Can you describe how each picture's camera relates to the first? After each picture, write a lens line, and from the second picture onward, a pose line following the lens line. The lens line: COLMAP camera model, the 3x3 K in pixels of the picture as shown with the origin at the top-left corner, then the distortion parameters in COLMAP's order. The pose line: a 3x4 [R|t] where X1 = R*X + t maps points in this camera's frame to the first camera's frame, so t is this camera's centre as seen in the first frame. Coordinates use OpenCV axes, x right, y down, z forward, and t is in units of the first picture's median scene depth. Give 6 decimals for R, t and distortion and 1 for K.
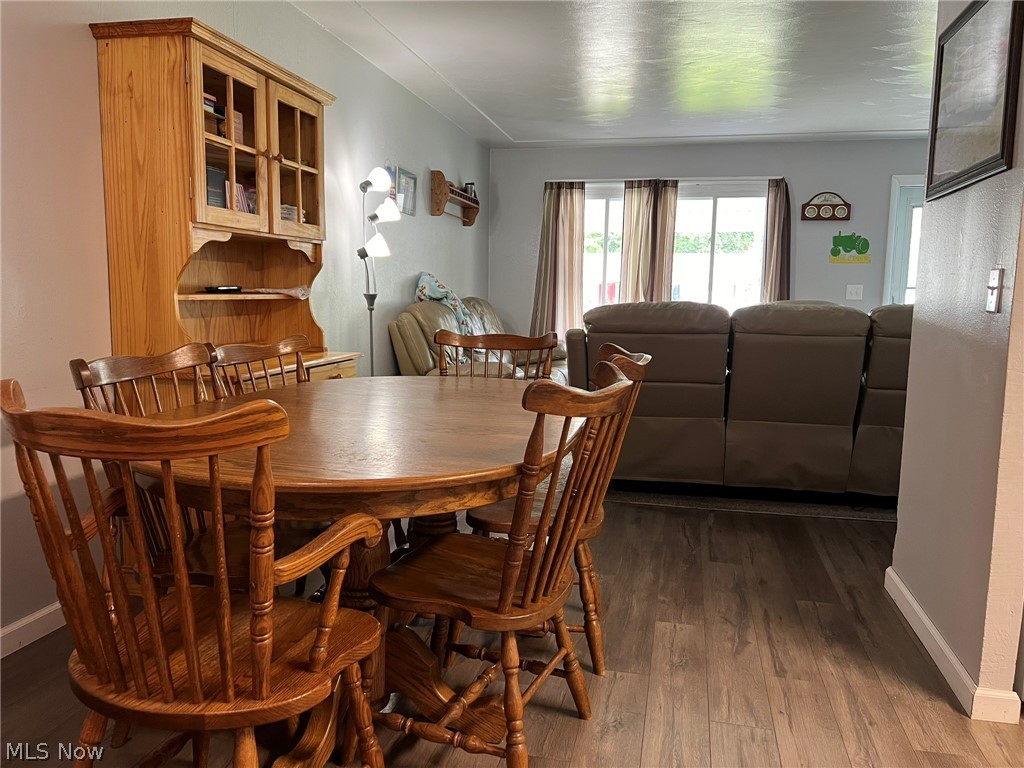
lens RADIAL K [[772.3, 0, 515.4], [0, 772.3, 379.9], [0, 0, 1]] dist [0.049395, -0.066047]
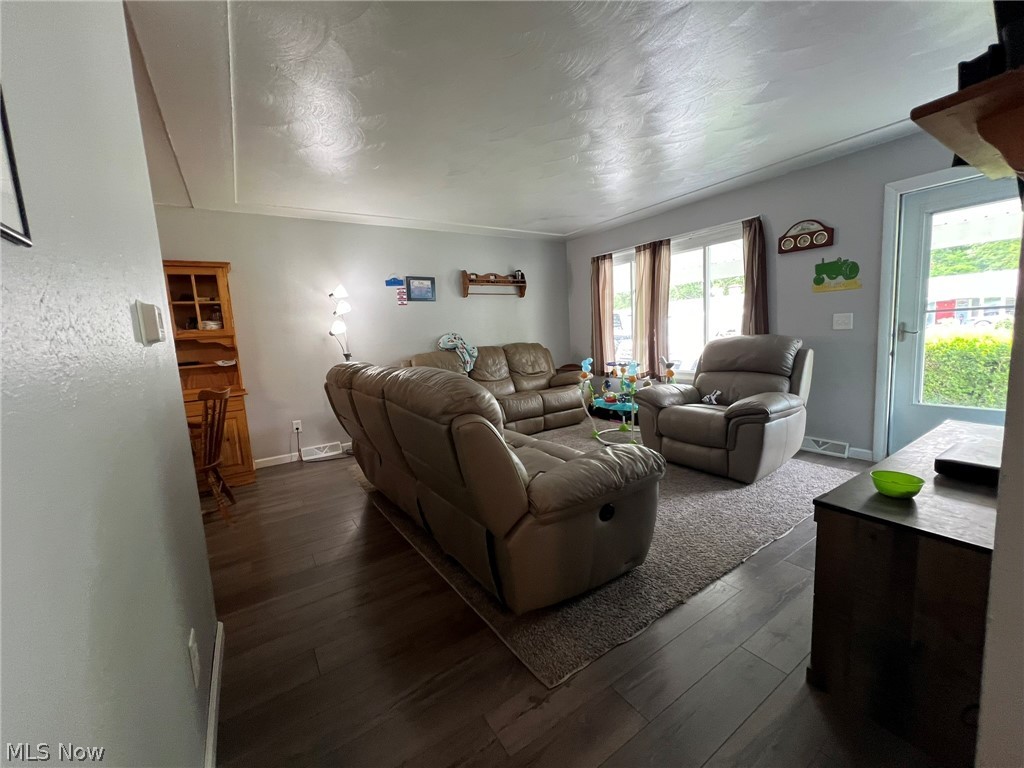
lens RADIAL K [[411.4, 0, 512.1], [0, 411.4, 381.4], [0, 0, 1]] dist [0.000279, 0.000087]
pose [[0.718381, 0.028725, -0.695057, 1.119680], [-0.011271, 0.999497, 0.029657, -0.114343], [0.695559, -0.013471, 0.718343, 0.830793]]
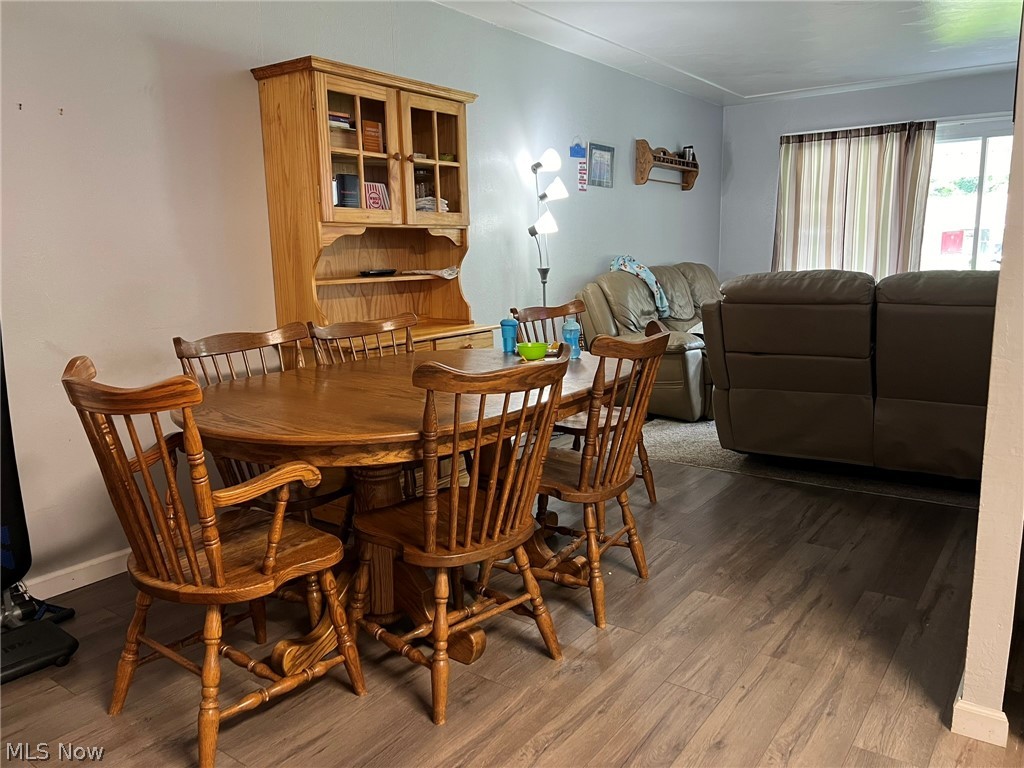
lens RADIAL K [[772.3, 0, 518.8], [0, 772.3, 387.7], [0, 0, 1]] dist [0.049395, -0.066047]
pose [[0.918623, 0.034518, -0.393625, 0.307795], [-0.010196, 0.997916, 0.063714, -0.017961], [0.395004, -0.054515, 0.917061, -0.020901]]
